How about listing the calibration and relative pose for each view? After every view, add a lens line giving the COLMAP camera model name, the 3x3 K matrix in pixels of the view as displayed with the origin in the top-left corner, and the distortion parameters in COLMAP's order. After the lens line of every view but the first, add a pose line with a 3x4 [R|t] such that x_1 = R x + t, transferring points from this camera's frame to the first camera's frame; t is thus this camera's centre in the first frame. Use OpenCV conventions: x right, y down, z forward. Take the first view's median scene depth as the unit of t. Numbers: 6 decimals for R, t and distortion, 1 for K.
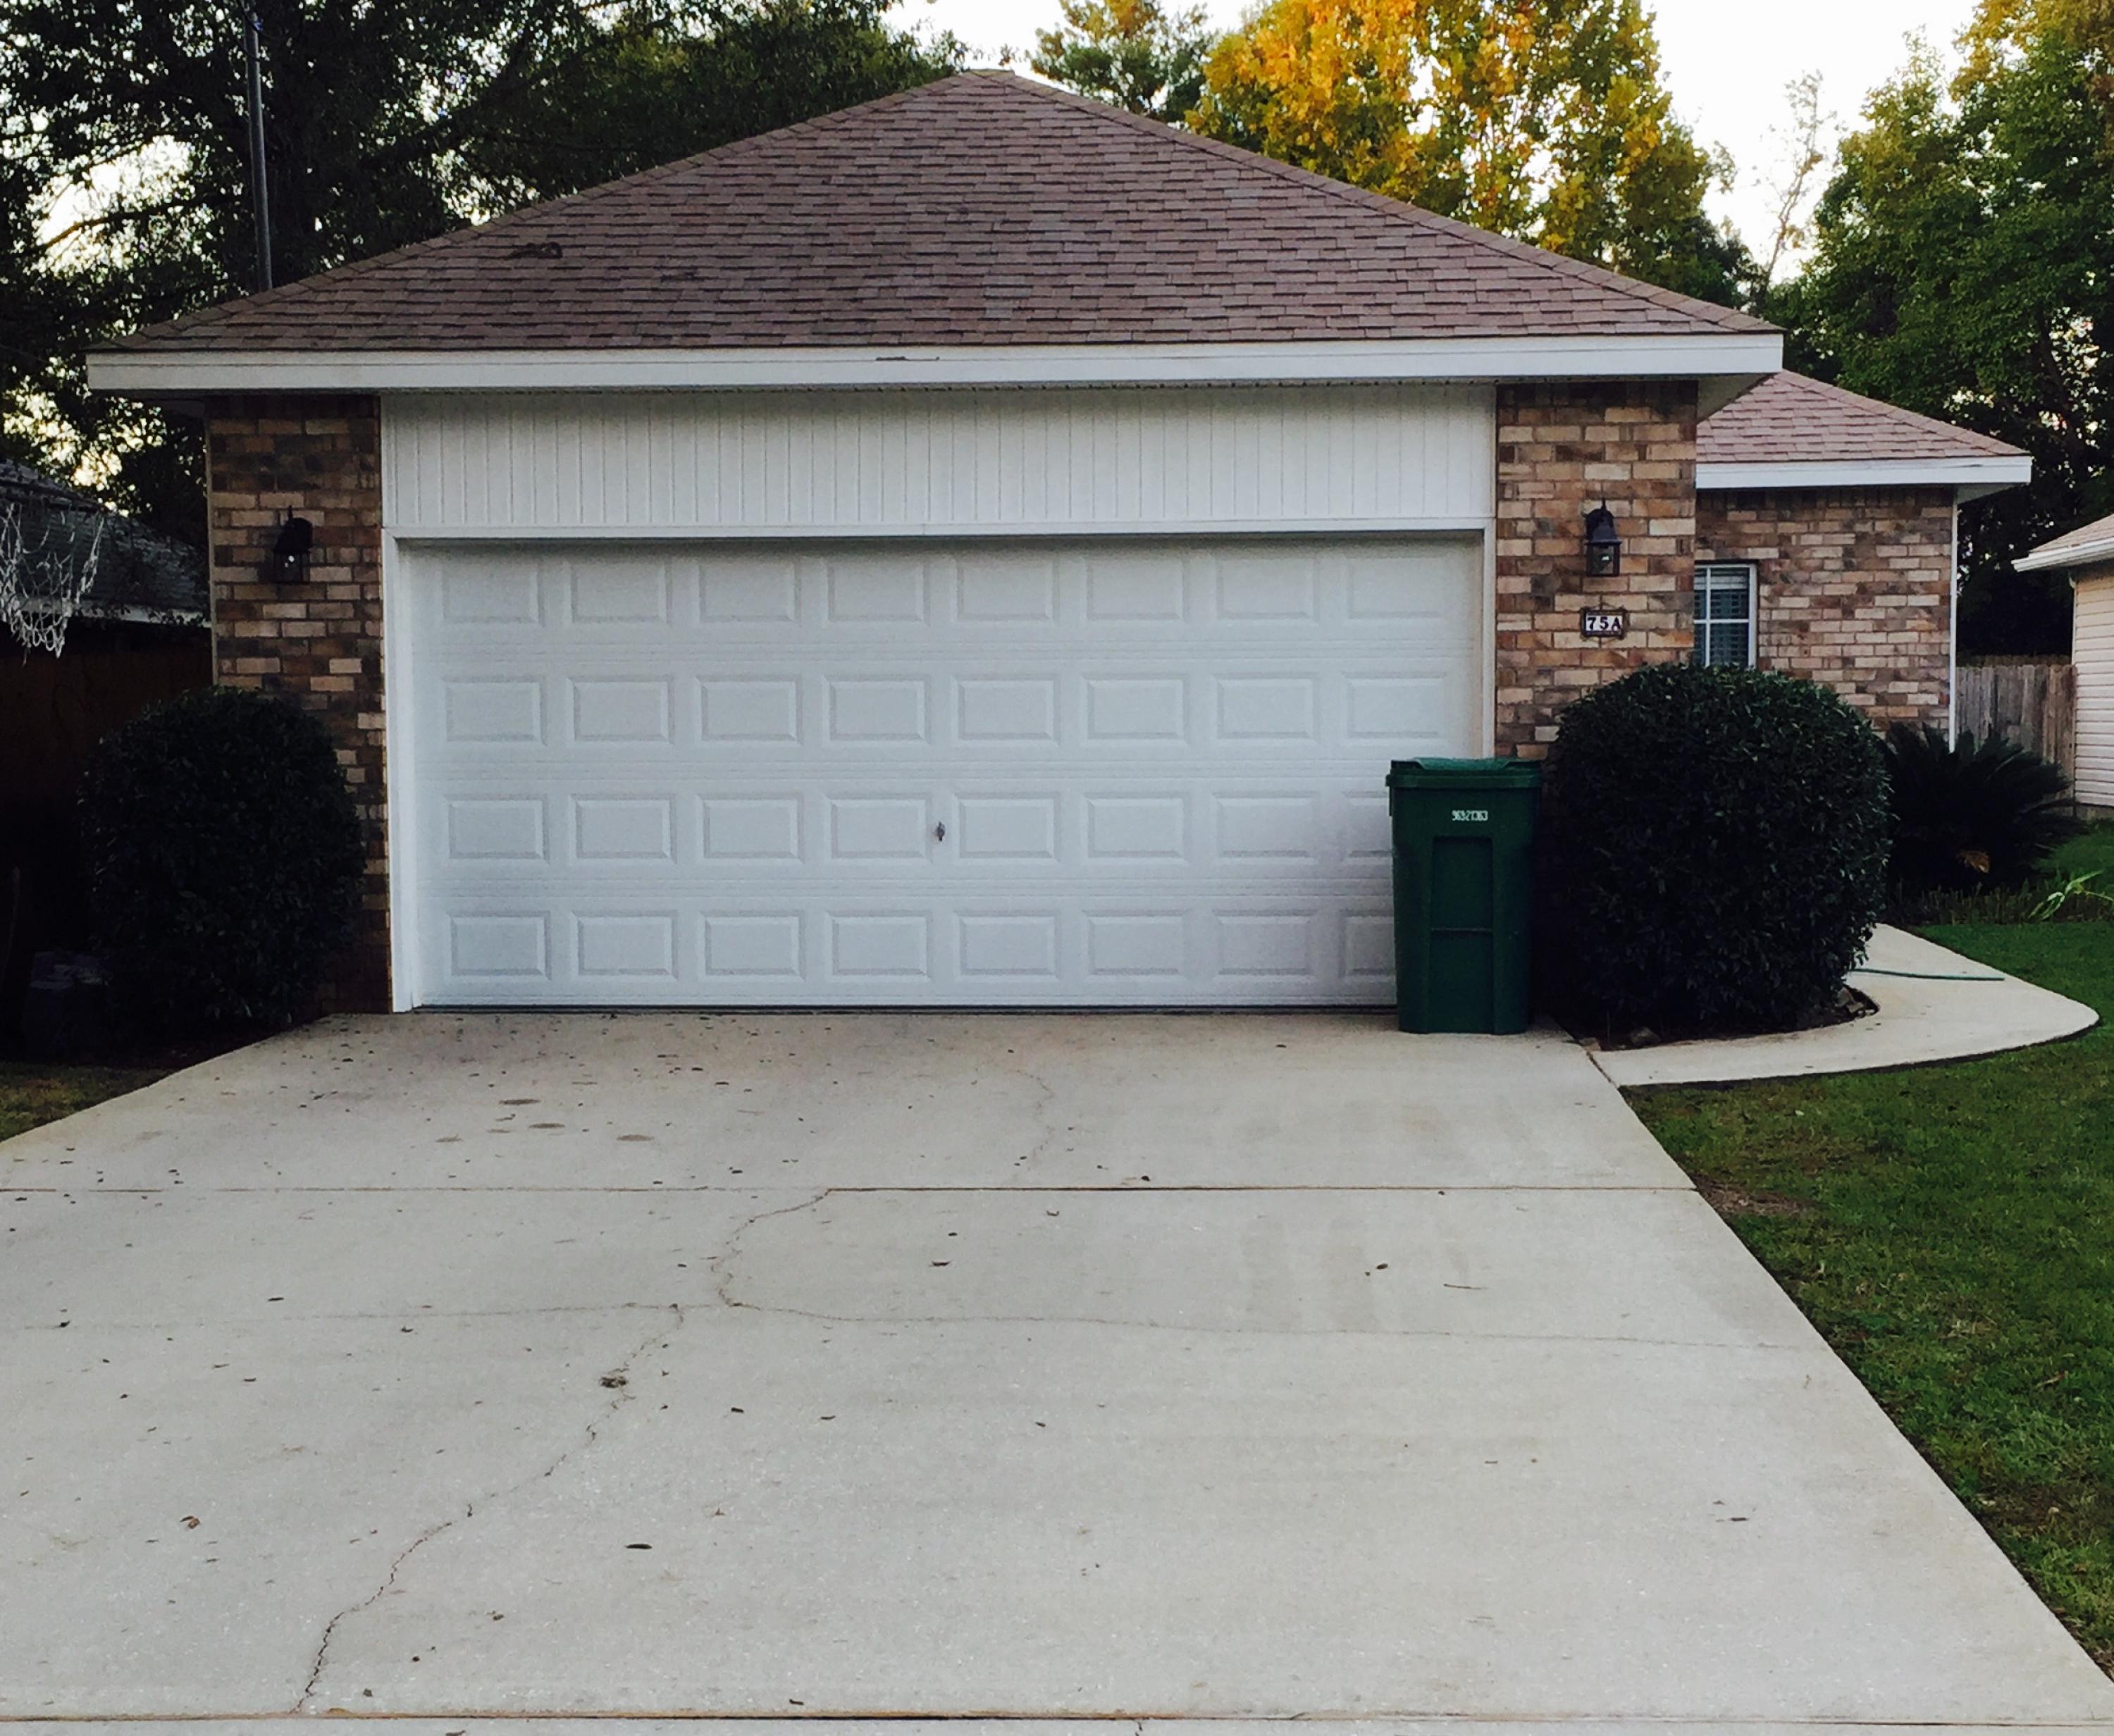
lens RADIAL K [[3315.2, 0, 1103.6], [0, 3315.2, 1159.1], [0, 0, 1]] dist [0.043351, 0.000000]
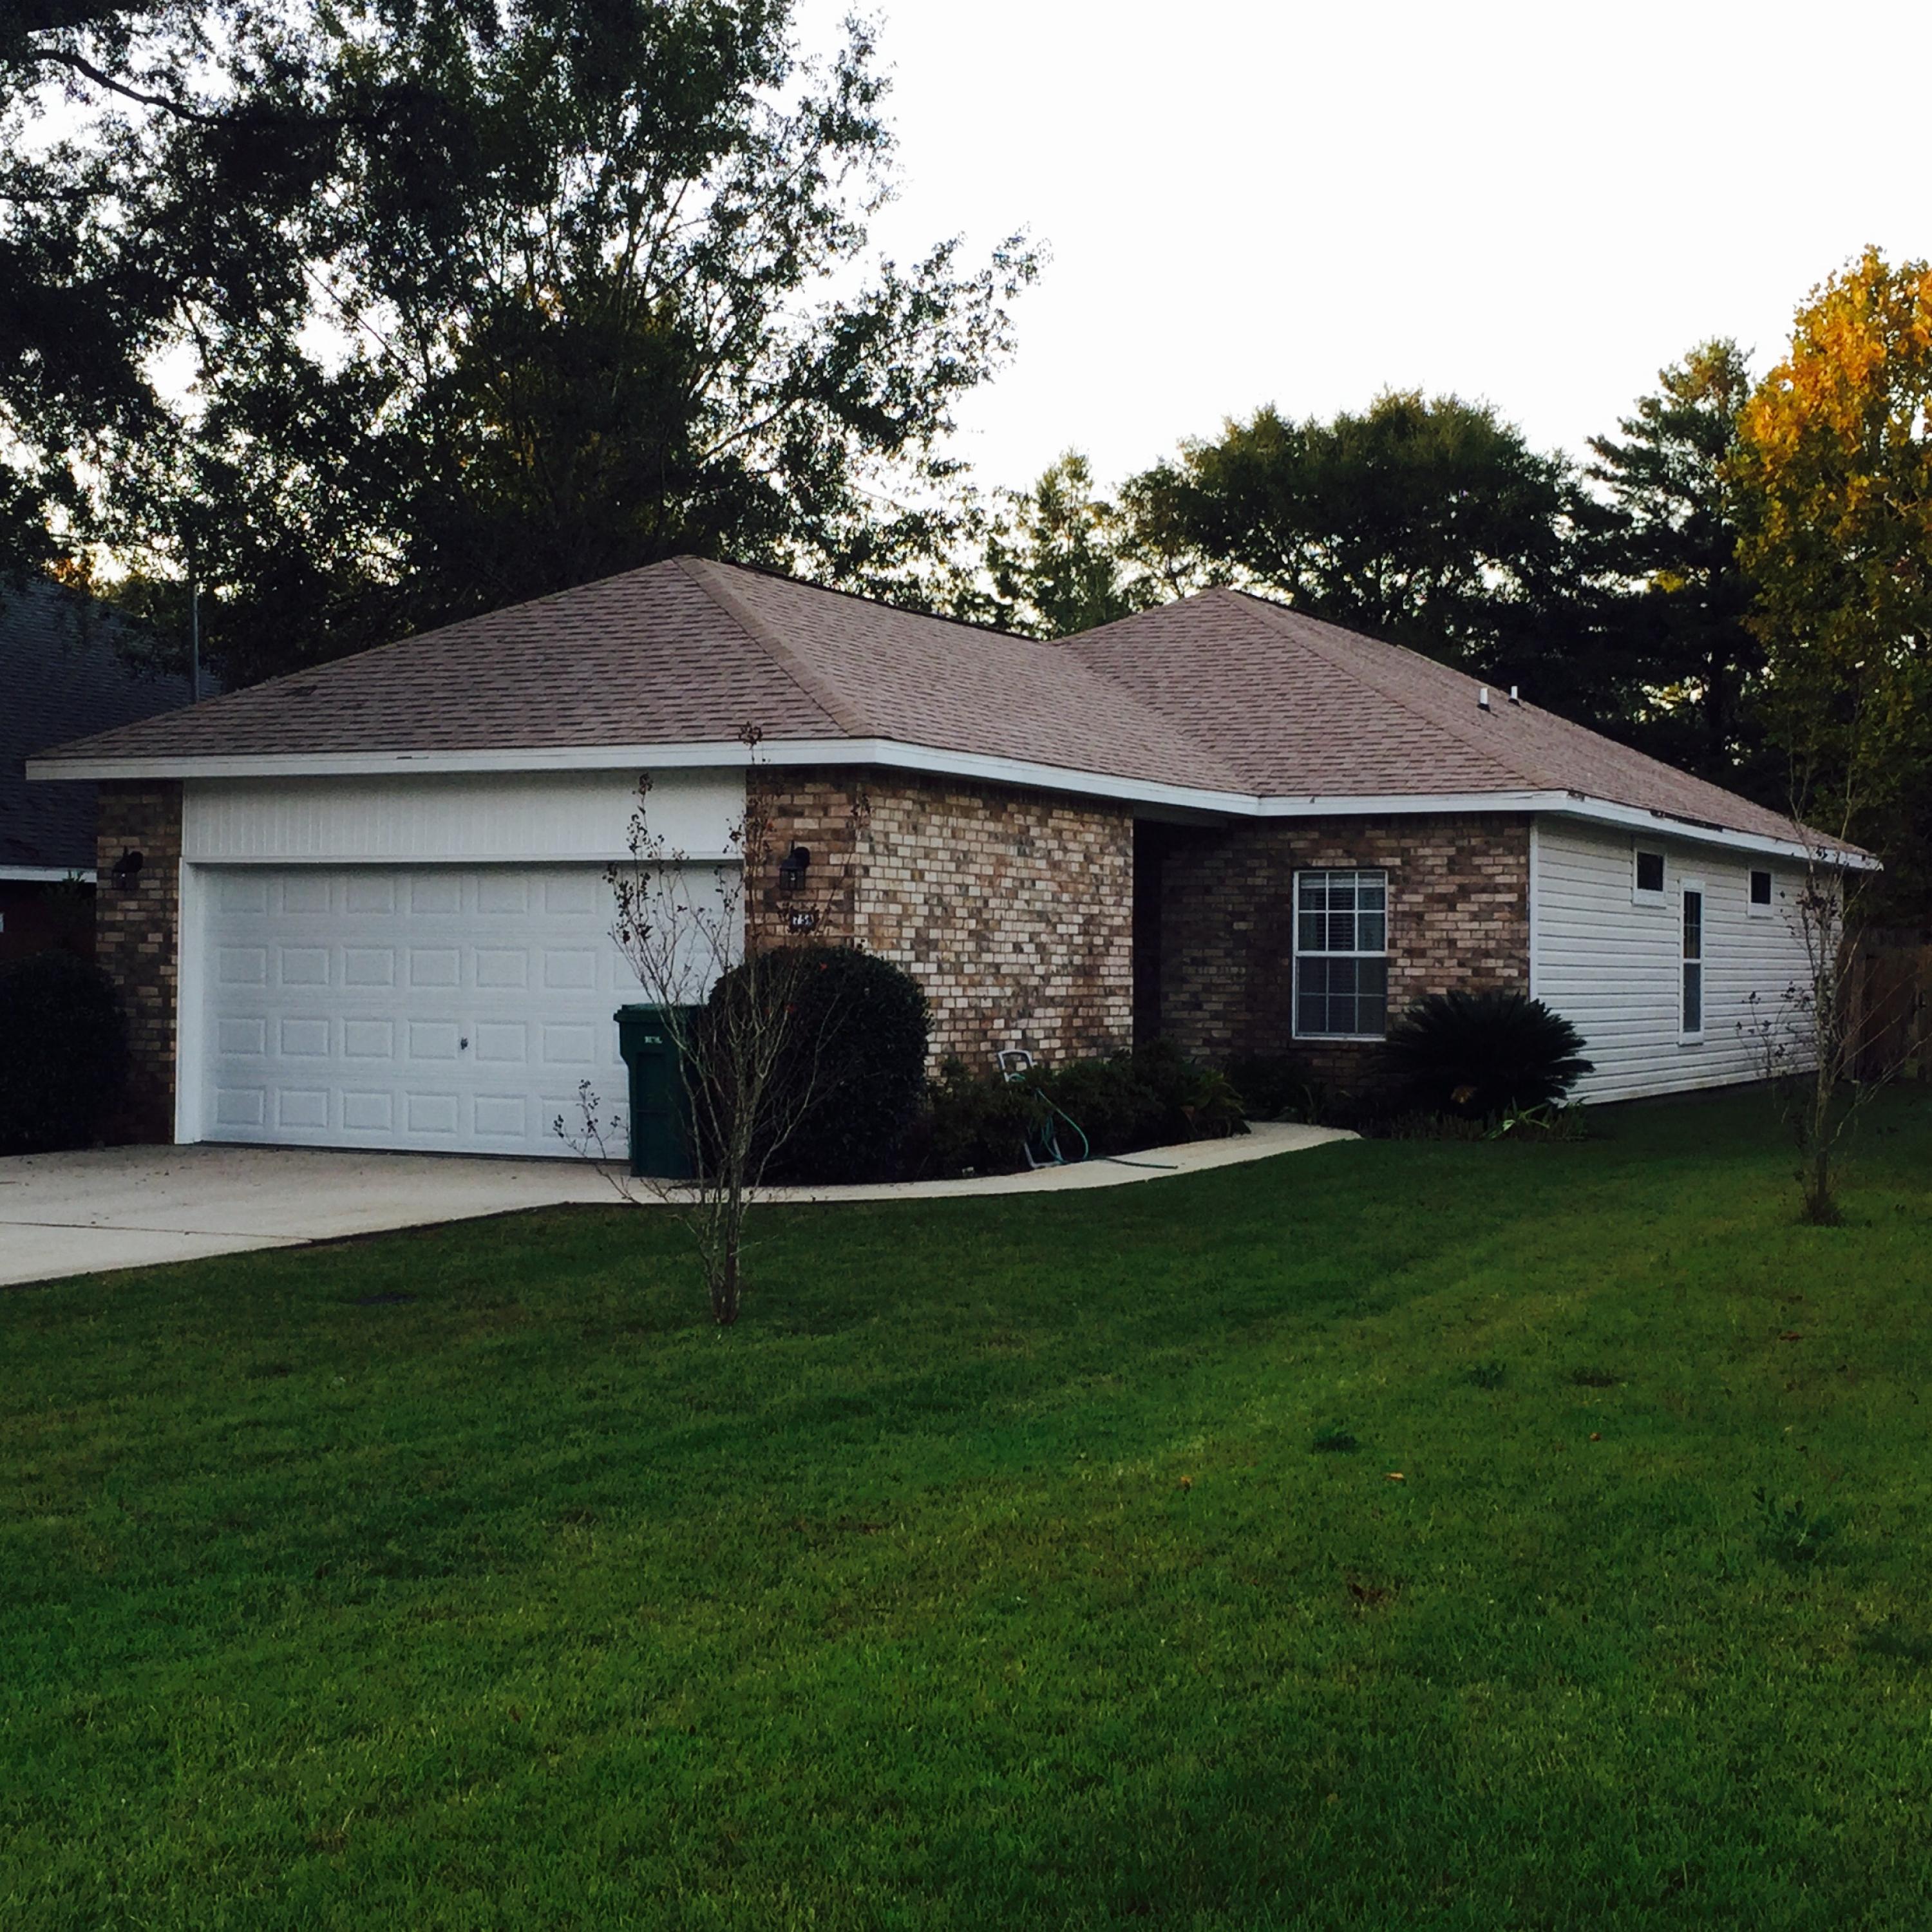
lens RADIAL K [[3134.5, 0, 969.3], [0, 3134.5, 986.2], [0, 0, 1]] dist [0.048705, 0.000000]
pose [[0.916893, 0.017615, -0.398745, 0.783619], [-0.067727, 0.991404, -0.111940, 0.026576], [0.393345, 0.129643, 0.910204, -0.284878]]
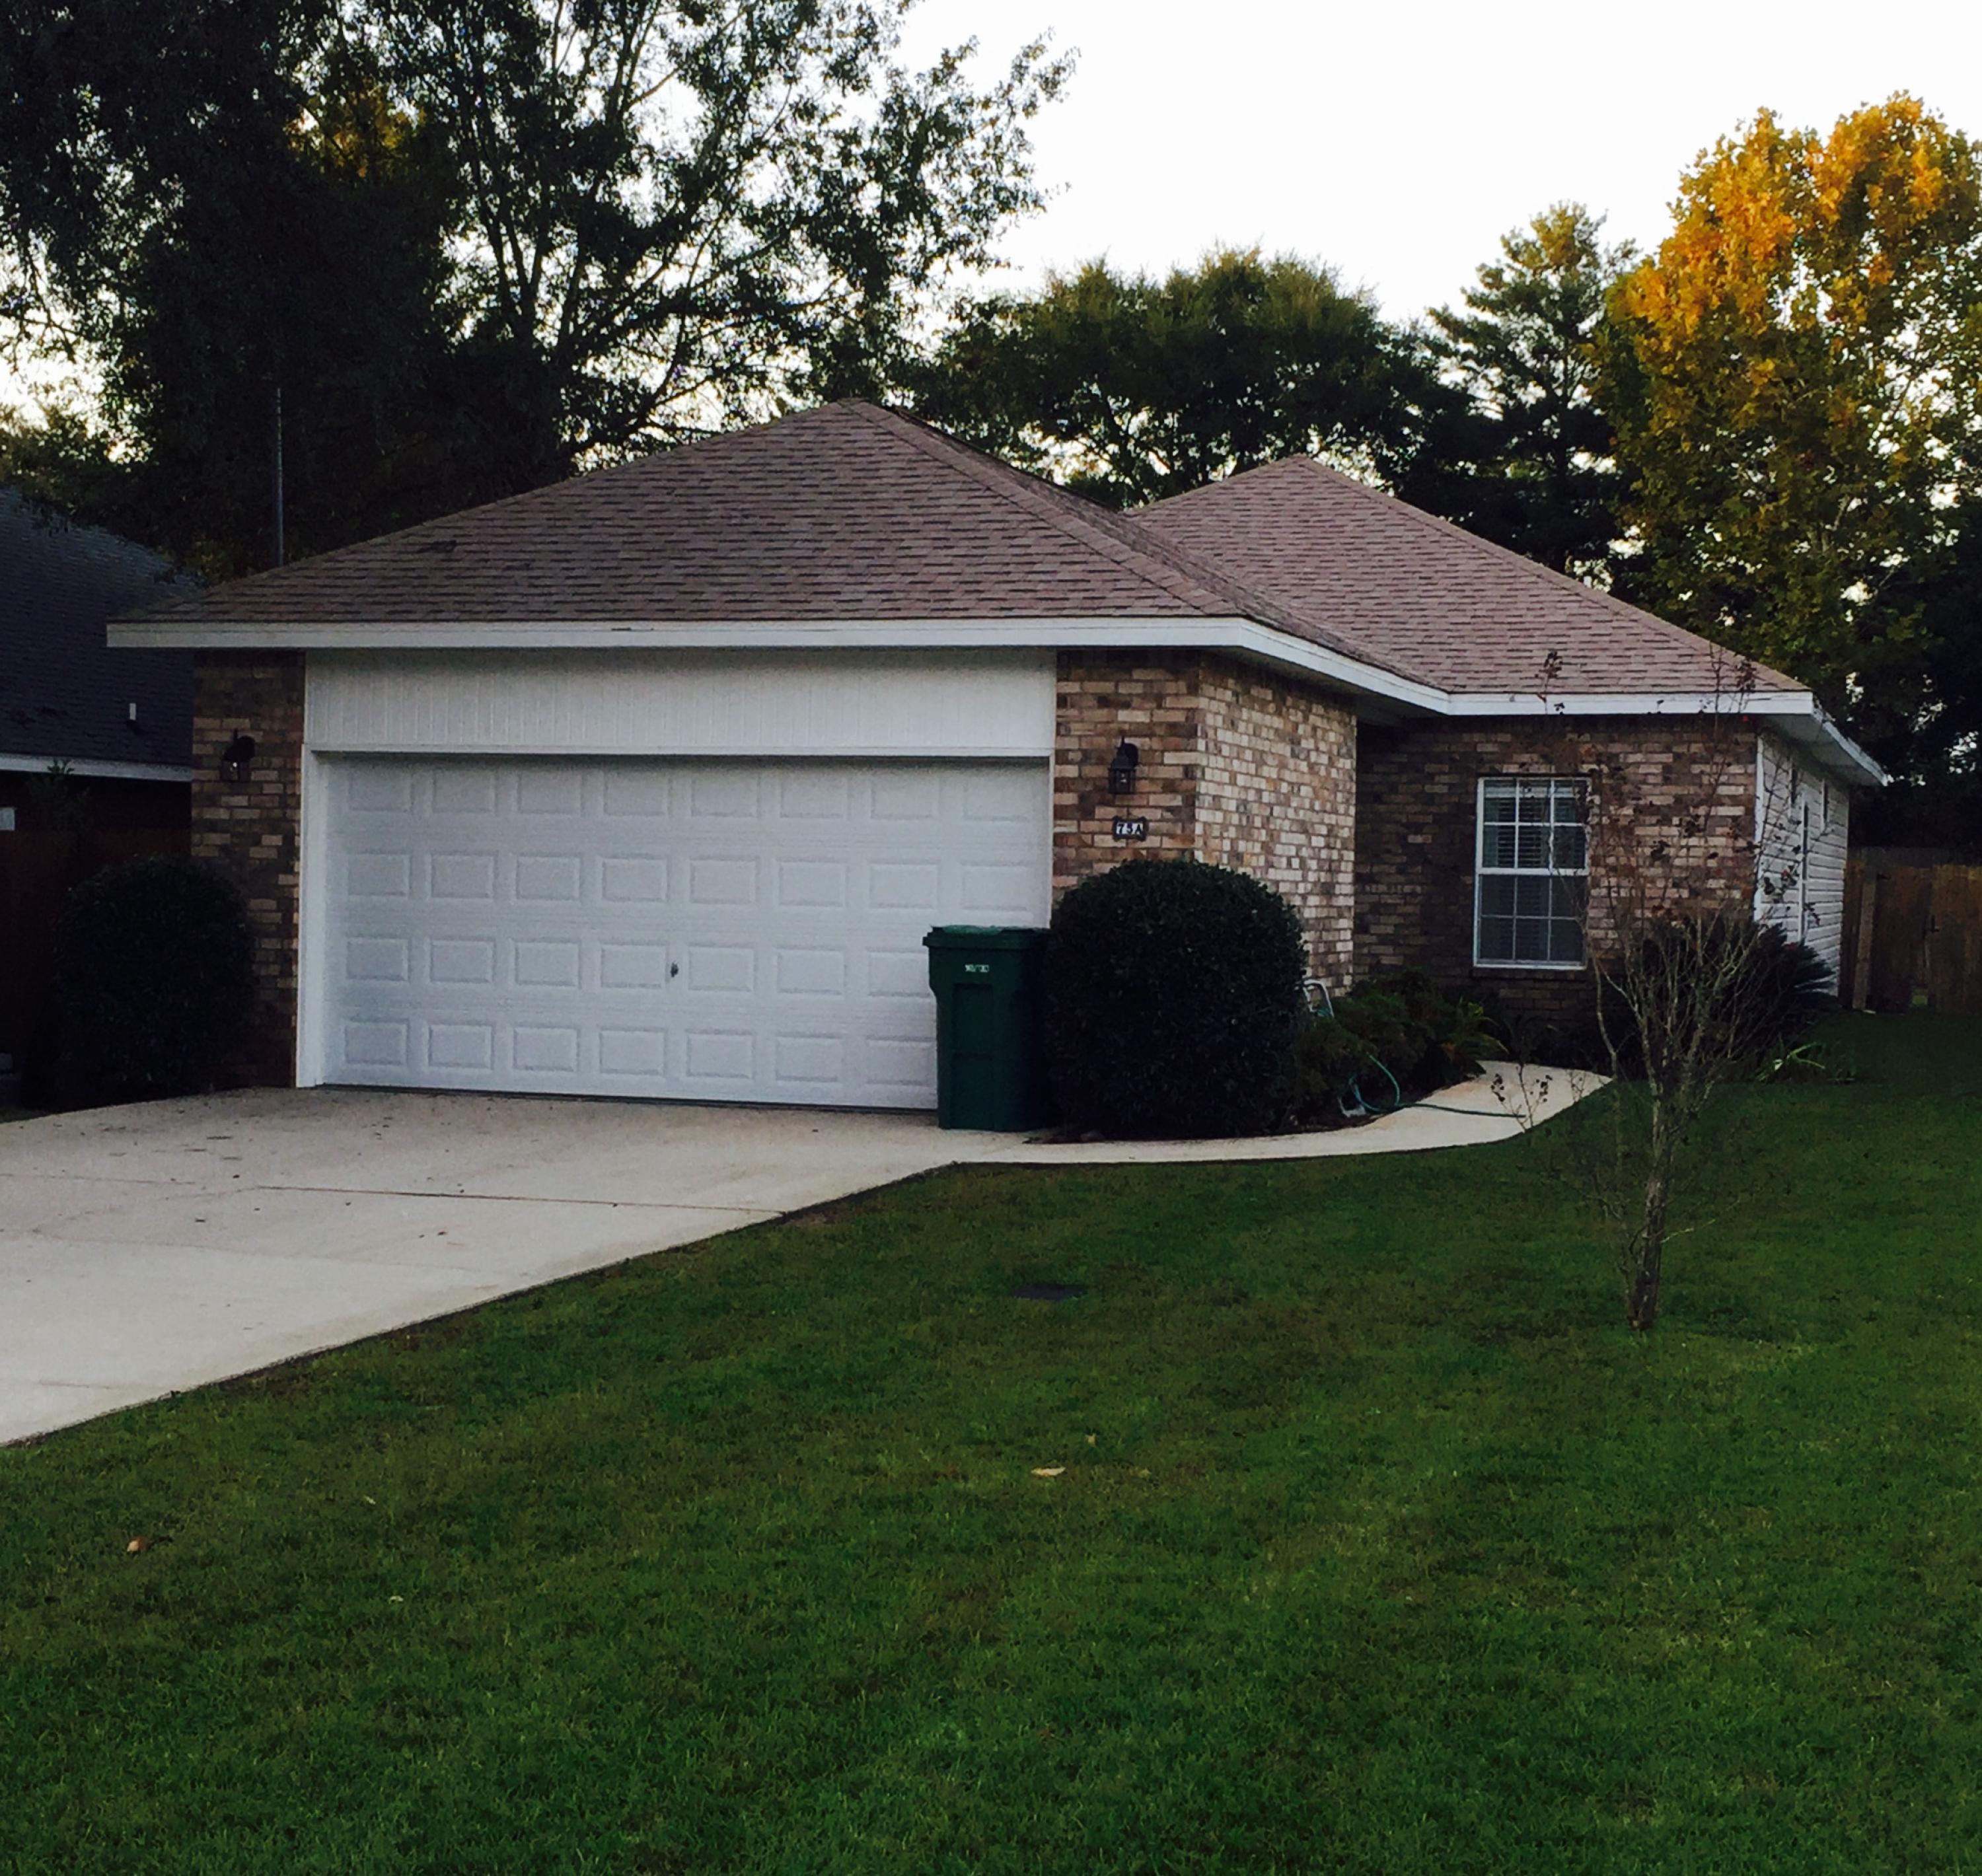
lens RADIAL K [[3351.7, 0, 1003.4], [0, 3351.7, 1098.0], [0, 0, 1]] dist [0.028636, 0.000000]
pose [[0.967311, 0.040642, -0.250315, 0.429865], [-0.057866, 0.996407, -0.061837, 0.030225], [0.246902, 0.074300, 0.966188, -0.287135]]
